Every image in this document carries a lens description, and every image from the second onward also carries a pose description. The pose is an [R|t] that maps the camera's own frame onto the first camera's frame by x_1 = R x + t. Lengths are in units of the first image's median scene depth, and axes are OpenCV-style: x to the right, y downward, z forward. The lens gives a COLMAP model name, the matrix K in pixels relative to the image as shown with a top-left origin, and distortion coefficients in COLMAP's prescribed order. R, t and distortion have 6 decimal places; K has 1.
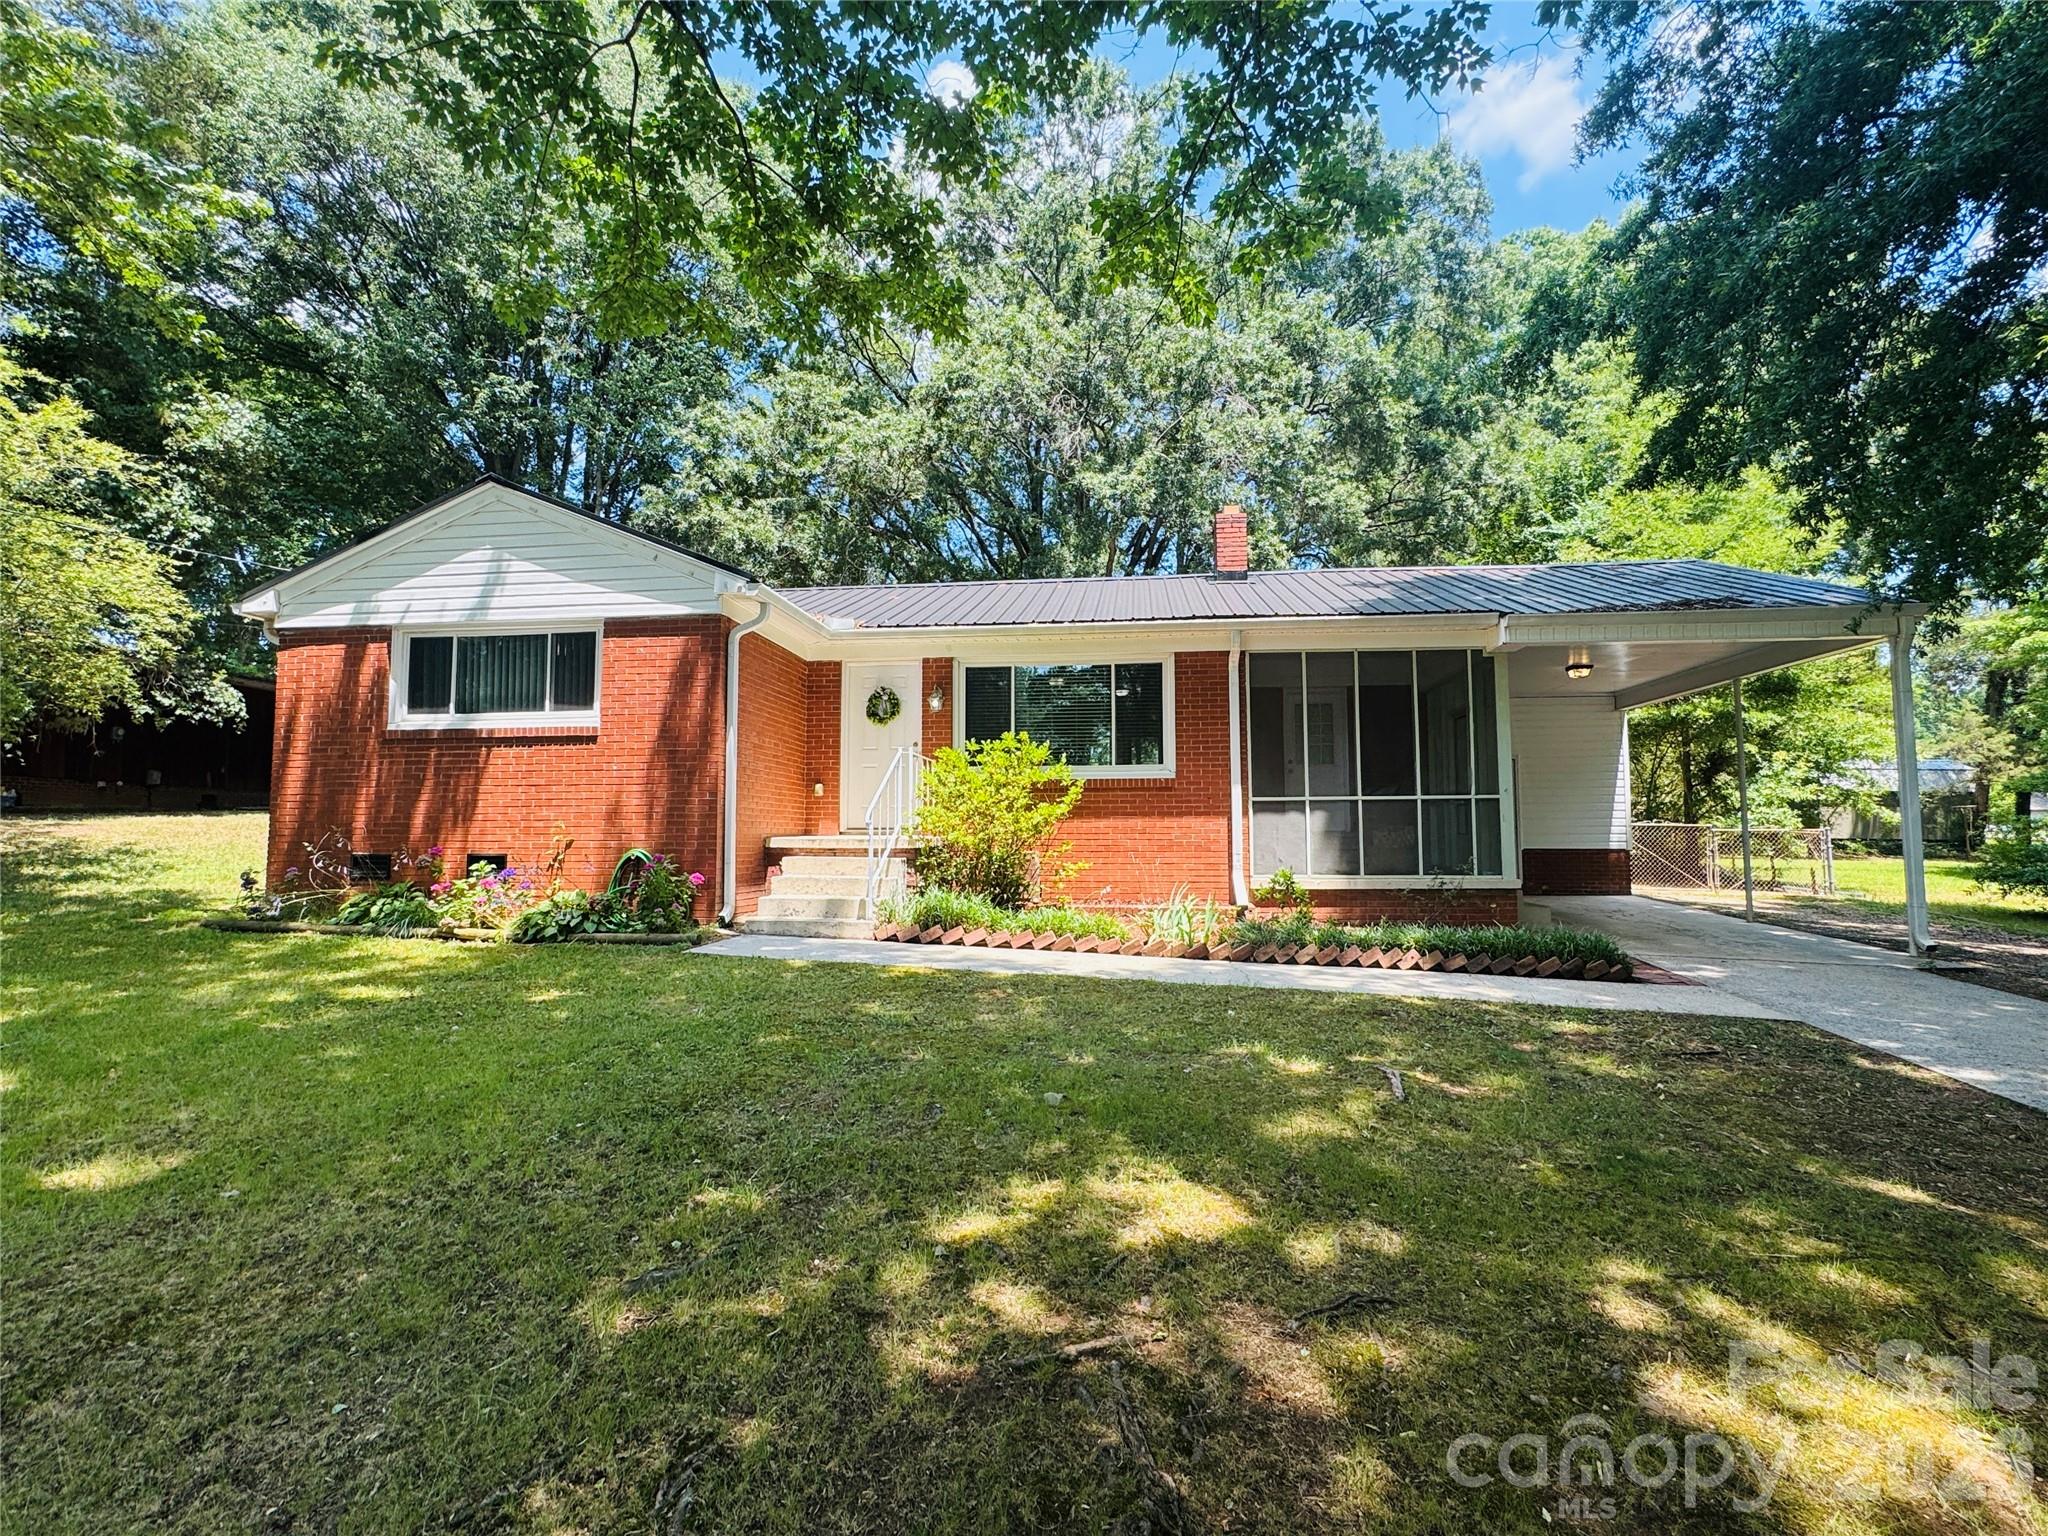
lens RADIAL K [[997.7, 0, 1051.8], [0, 997.7, 765.9], [0, 0, 1]] dist [0.002572, 0.000559]
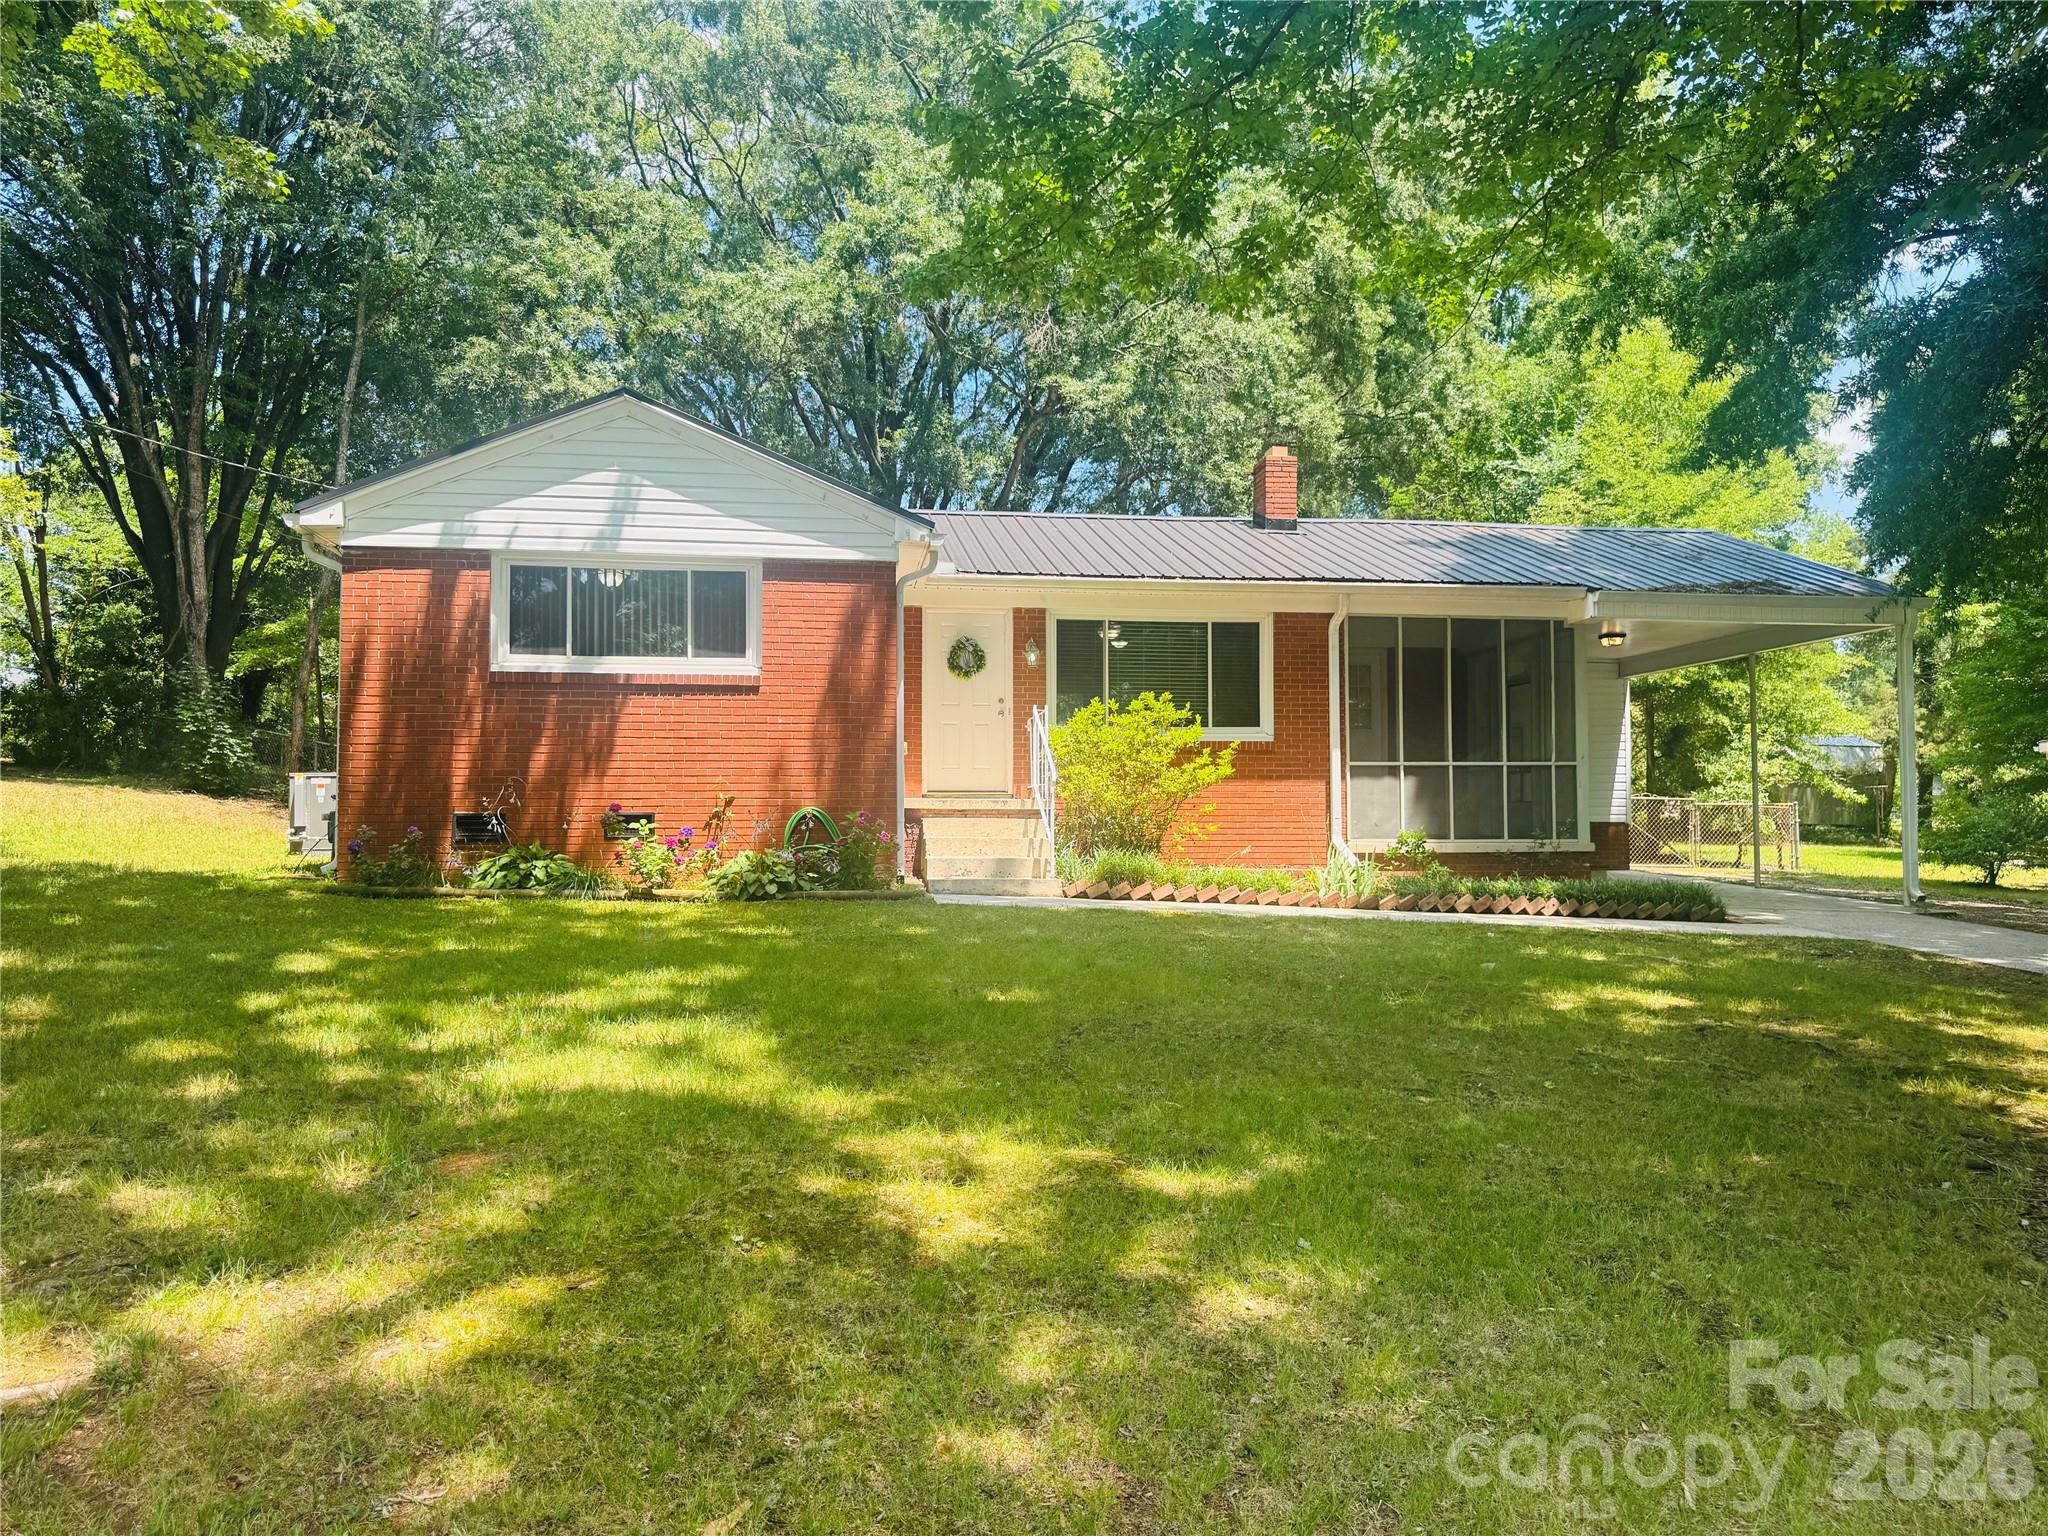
lens RADIAL K [[1566.2, 0, 1015.7], [0, 1566.2, 767.3], [0, 0, 1]] dist [0.181537, -0.339263]
pose [[0.961459, 0.011396, 0.274713, -0.557114], [-0.018859, 0.999521, 0.024542, 0.004658], [-0.274302, -0.028776, 0.961213, -0.426650]]
